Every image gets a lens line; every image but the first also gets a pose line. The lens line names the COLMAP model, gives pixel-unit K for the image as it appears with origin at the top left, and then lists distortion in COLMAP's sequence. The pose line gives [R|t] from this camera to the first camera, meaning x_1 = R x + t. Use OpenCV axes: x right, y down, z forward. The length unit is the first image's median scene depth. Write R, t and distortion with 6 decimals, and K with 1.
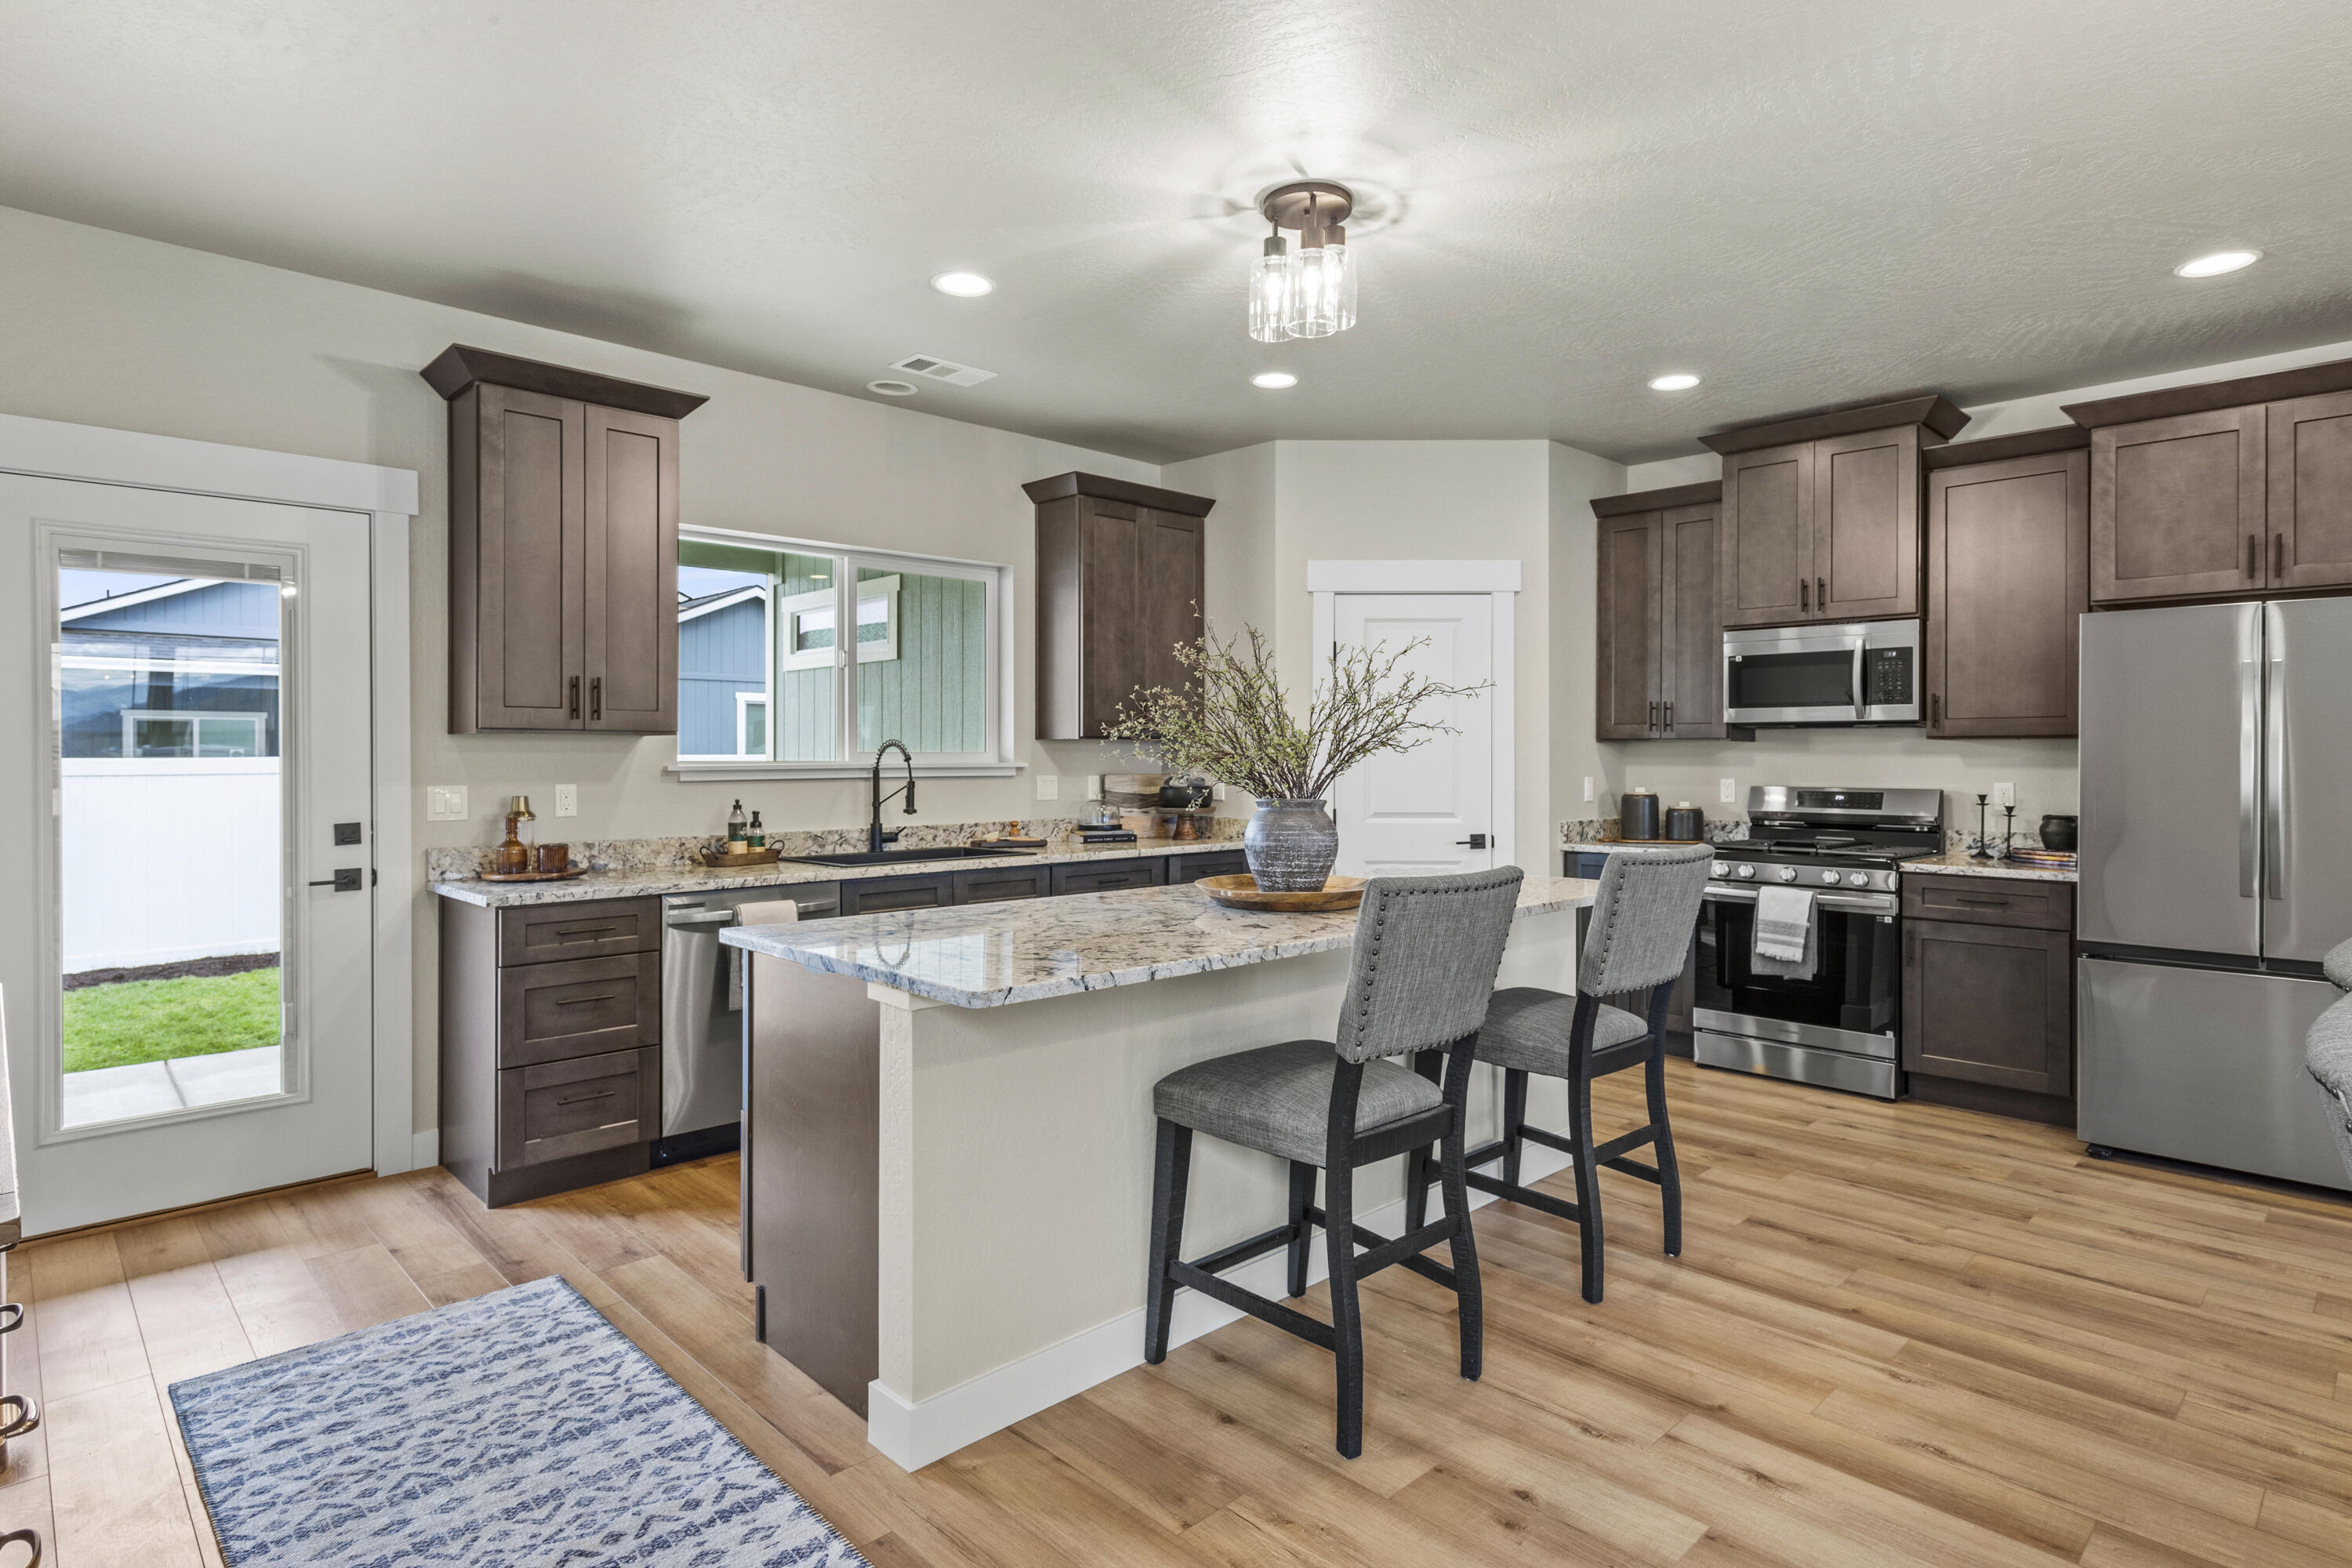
lens RADIAL K [[1218.8, 0, 1181.5], [0, 1218.8, 770.3], [0, 0, 1]] dist [0.003355, 0.000145]
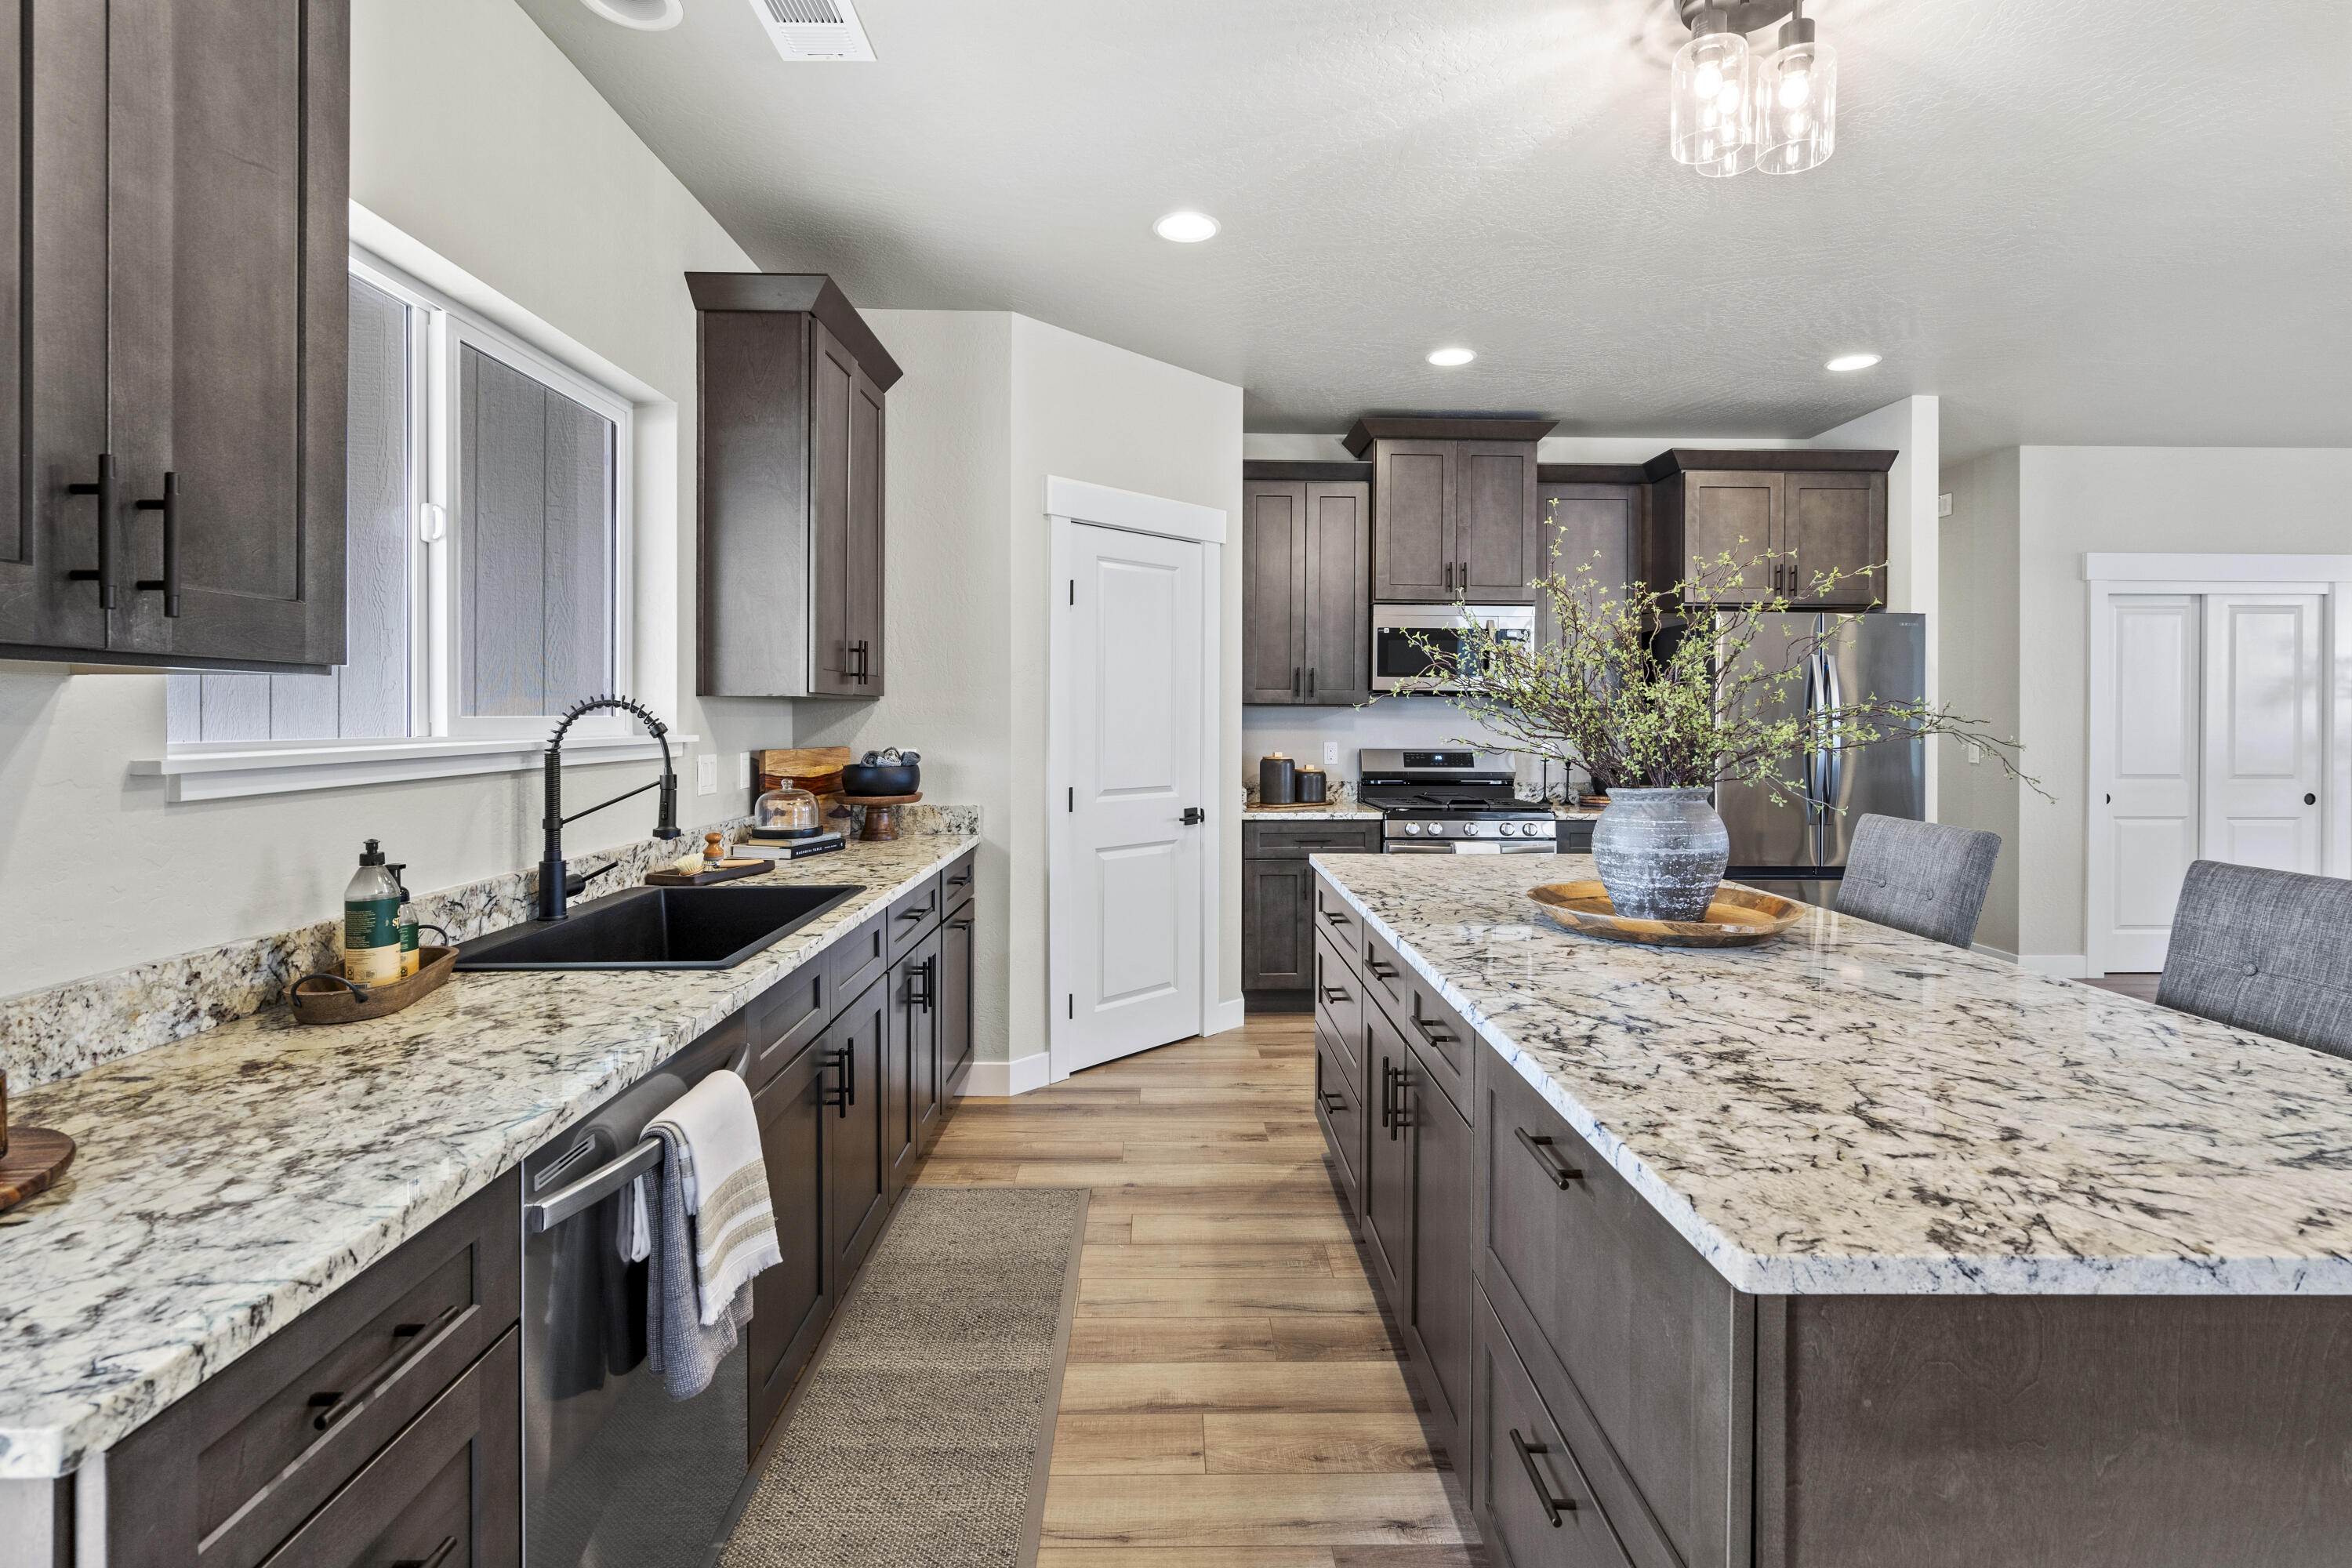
lens RADIAL K [[1097.8, 0, 1183.4], [0, 1097.8, 715.7], [0, 0, 1]] dist [-0.004679, -0.000153]
pose [[0.685445, 0.002087, 0.728121, -0.377029], [0.005252, 0.999956, -0.007811, -0.010289], [-0.728105, 0.009178, 0.685404, 0.478929]]
